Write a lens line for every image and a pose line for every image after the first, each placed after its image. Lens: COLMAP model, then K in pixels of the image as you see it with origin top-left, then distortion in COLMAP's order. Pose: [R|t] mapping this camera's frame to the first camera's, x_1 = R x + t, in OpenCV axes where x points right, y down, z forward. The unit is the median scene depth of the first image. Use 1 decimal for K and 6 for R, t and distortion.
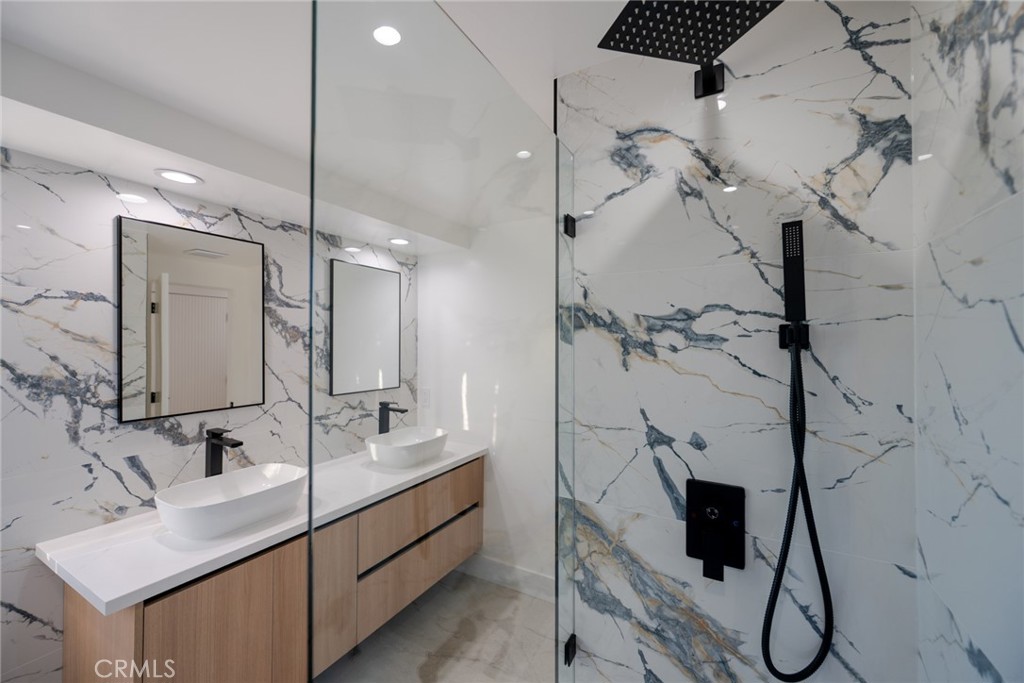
lens RADIAL K [[412.4, 0, 514.8], [0, 412.4, 342.0], [0, 0, 1]] dist [-0.001531, -0.000067]
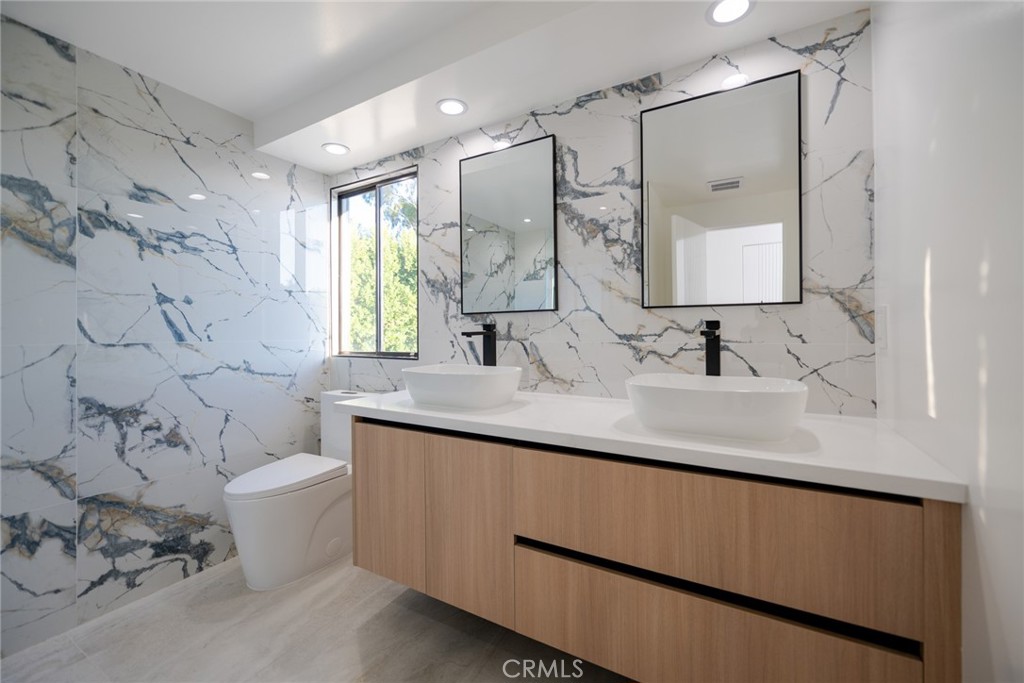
lens RADIAL K [[412.4, 0, 515.5], [0, 412.4, 330.6], [0, 0, 1]] dist [-0.001531, -0.000067]
pose [[-0.014843, 0.000092, -0.999890, 0.292165], [0.007141, 0.999974, -0.000014, 0.188738], [0.999864, -0.007141, -0.014843, 0.895802]]
